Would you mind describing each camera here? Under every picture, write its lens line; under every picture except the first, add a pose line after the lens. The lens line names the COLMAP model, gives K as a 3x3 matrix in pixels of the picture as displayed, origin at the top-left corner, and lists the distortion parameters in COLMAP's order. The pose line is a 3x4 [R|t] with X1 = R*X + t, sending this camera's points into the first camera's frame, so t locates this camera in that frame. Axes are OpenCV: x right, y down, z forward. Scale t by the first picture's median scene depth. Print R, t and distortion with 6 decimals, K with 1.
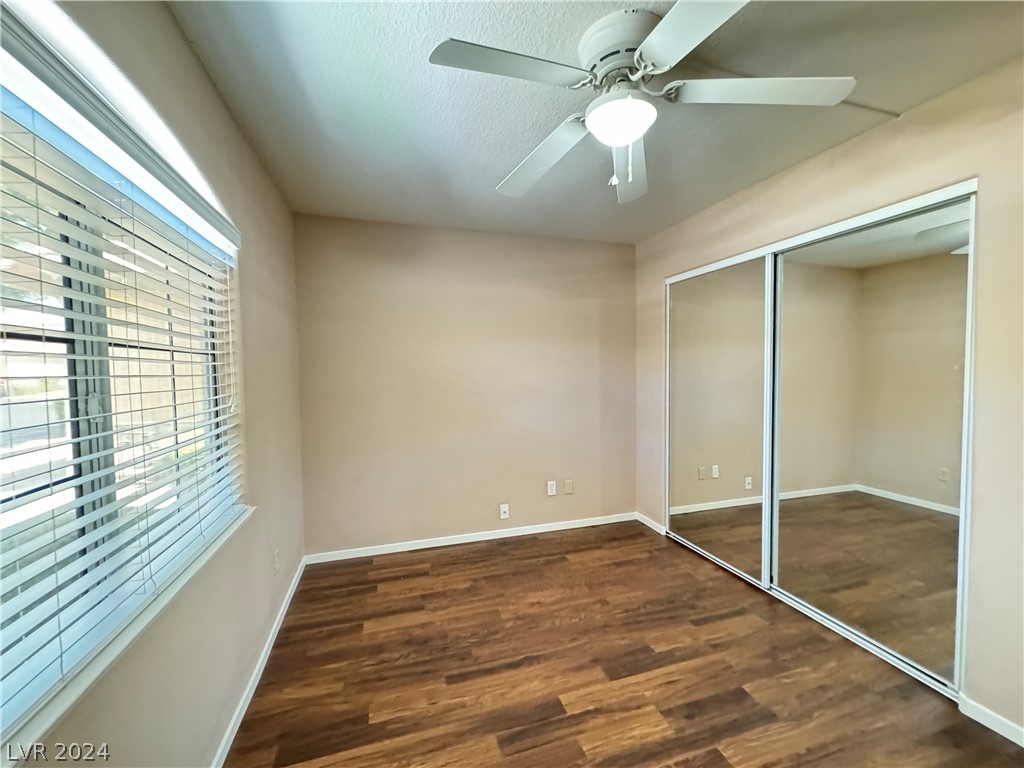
lens RADIAL K [[411.9, 0, 510.1], [0, 411.9, 380.9], [0, 0, 1]] dist [-0.001979, -0.000016]
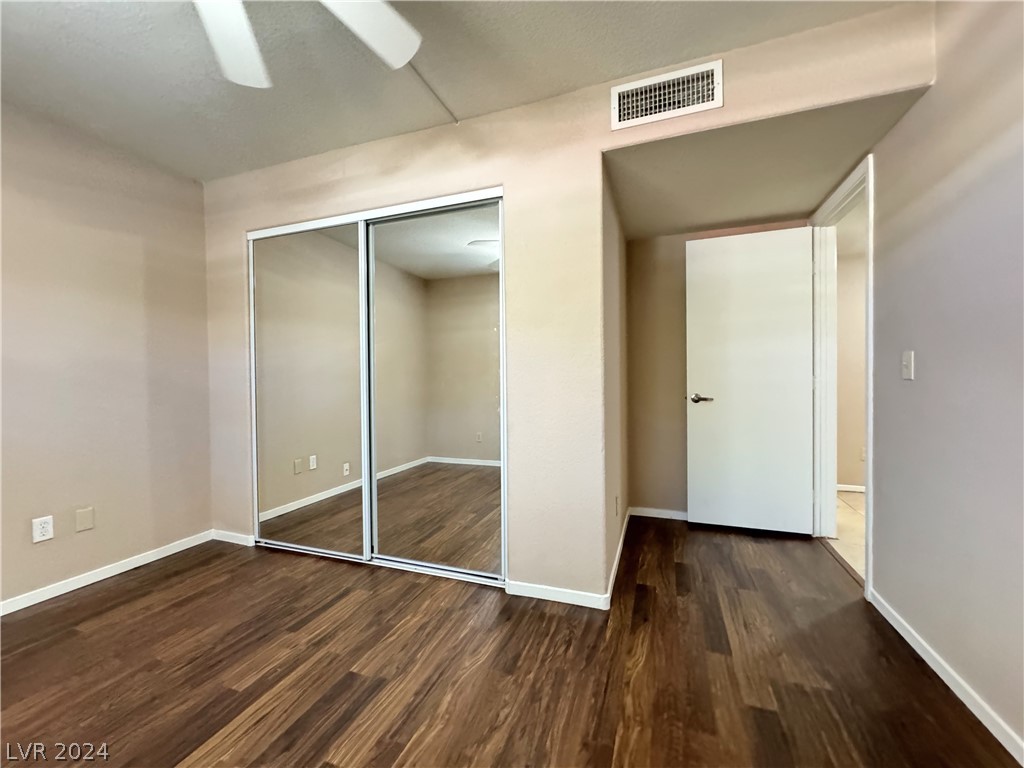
lens RADIAL K [[411.9, 0, 516.3], [0, 411.9, 381.7], [0, 0, 1]] dist [-0.001979, -0.000016]
pose [[0.600482, -0.009749, 0.799579, 0.054792], [0.030034, 0.999495, -0.010369, 0.100997], [-0.799074, 0.030241, 0.600471, 0.116209]]
